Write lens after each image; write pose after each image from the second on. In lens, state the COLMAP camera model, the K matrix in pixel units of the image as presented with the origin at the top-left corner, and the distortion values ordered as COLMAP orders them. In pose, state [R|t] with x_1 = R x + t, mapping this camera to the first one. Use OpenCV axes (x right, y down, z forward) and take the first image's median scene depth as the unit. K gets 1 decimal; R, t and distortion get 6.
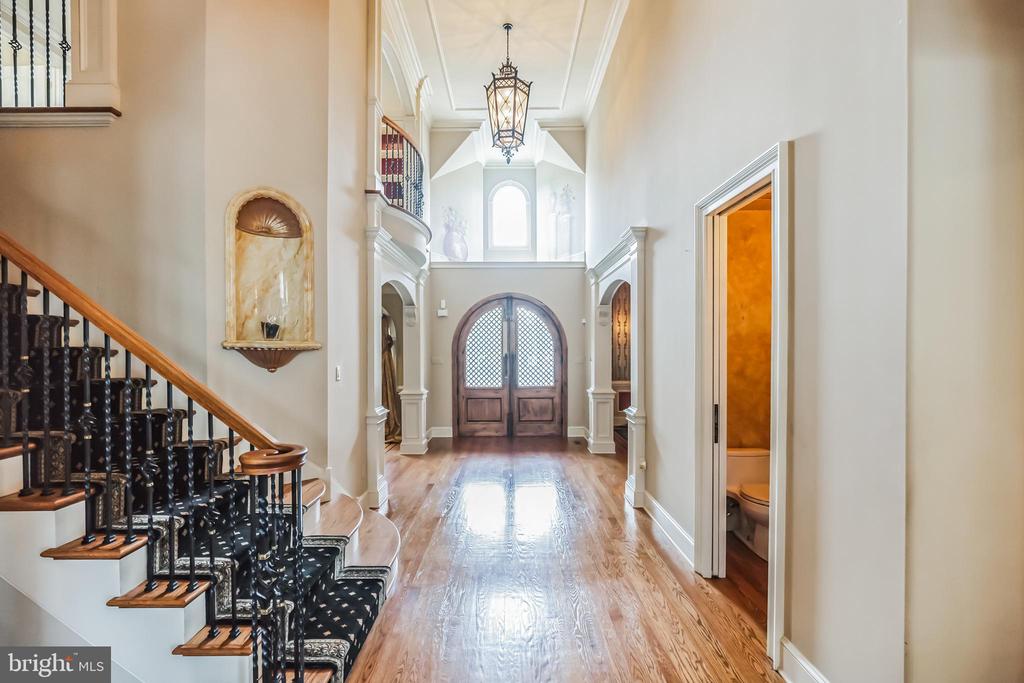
lens RADIAL K [[468.0, 0, 512.9], [0, 468.0, 335.6], [0, 0, 1]] dist [-0.000509, -0.000040]
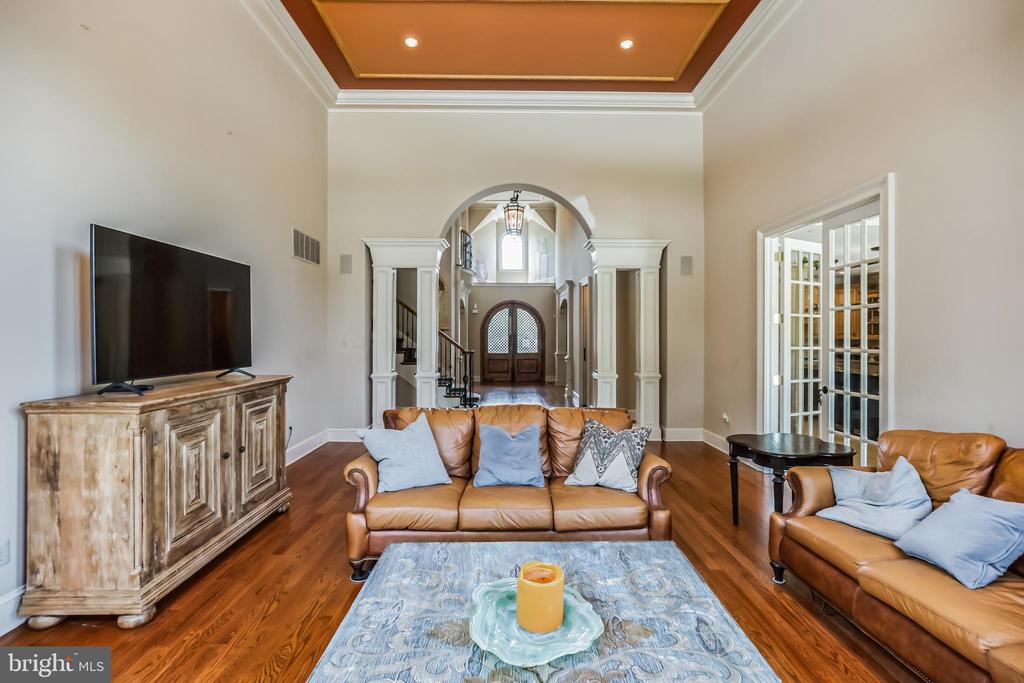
lens RADIAL K [[479.2, 0, 517.2], [0, 479.2, 331.6], [0, 0, 1]] dist [-0.003495, -0.000241]
pose [[0.999775, 0.001914, 0.021147, -0.030109], [-0.002308, 0.999825, 0.018591, -0.006278], [-0.021108, -0.018635, 0.999604, -0.871641]]
